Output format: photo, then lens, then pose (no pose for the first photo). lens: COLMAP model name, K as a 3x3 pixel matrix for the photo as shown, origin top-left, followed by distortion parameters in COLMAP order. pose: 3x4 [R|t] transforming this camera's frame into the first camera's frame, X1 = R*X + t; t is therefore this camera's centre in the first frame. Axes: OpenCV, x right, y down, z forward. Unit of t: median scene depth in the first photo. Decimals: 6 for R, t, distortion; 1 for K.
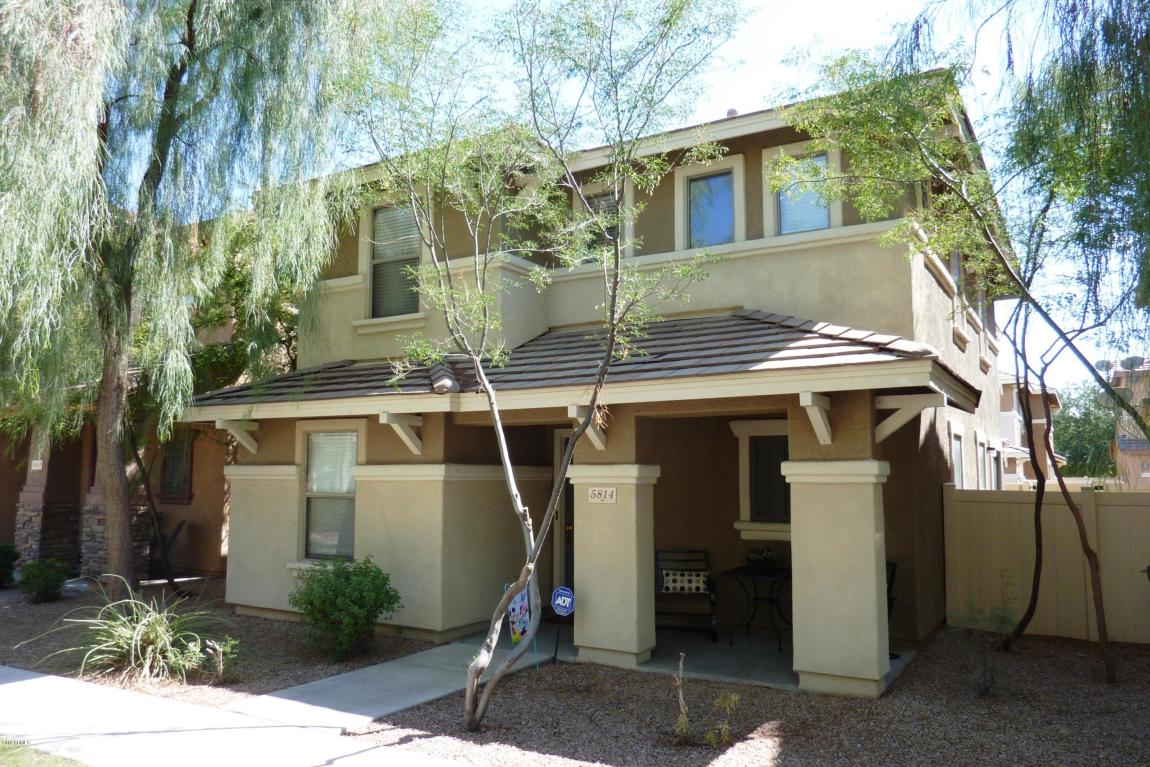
lens RADIAL K [[835.4, 0, 575.0], [0, 835.4, 383.5], [0, 0, 1]] dist [-0.038005, -0.006510]
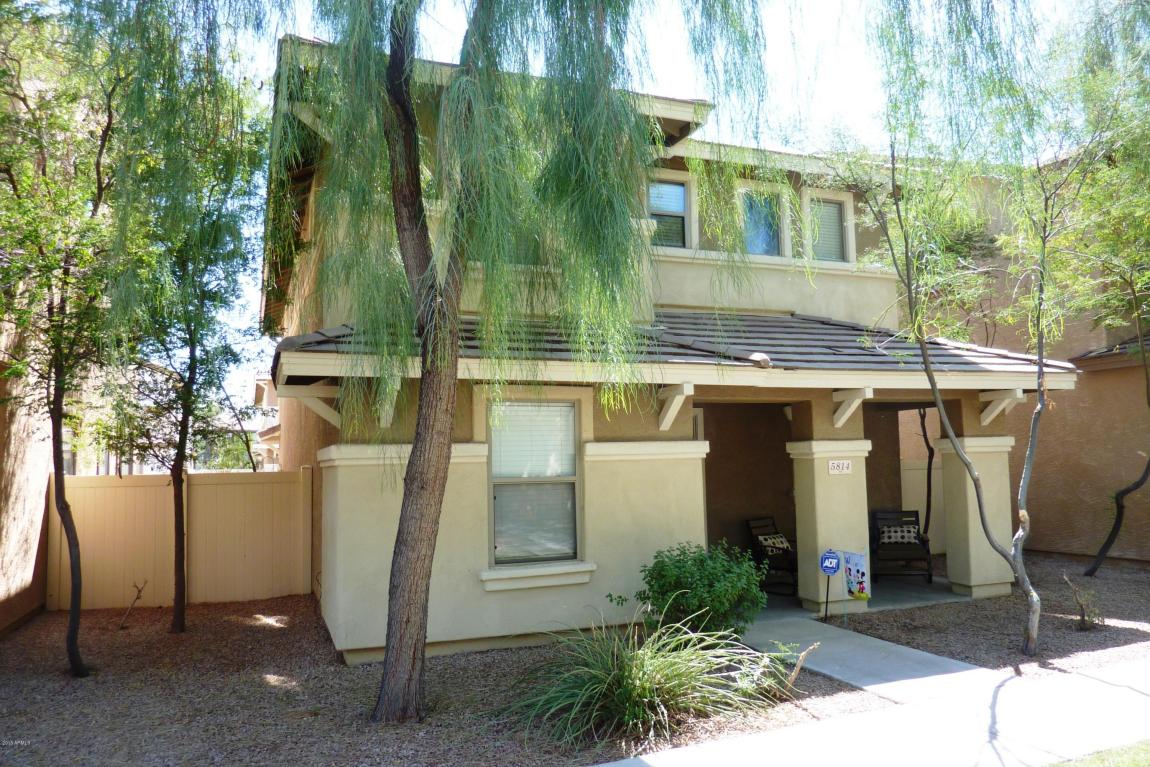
lens RADIAL K [[835.4, 0, 575.0], [0, 835.4, 383.5], [0, 0, 1]] dist [-0.038005, -0.006510]
pose [[0.613018, 0.059341, 0.787837, -1.027845], [-0.064155, 0.997621, -0.025223, 0.067234], [-0.787460, -0.035081, 0.615367, 0.553752]]
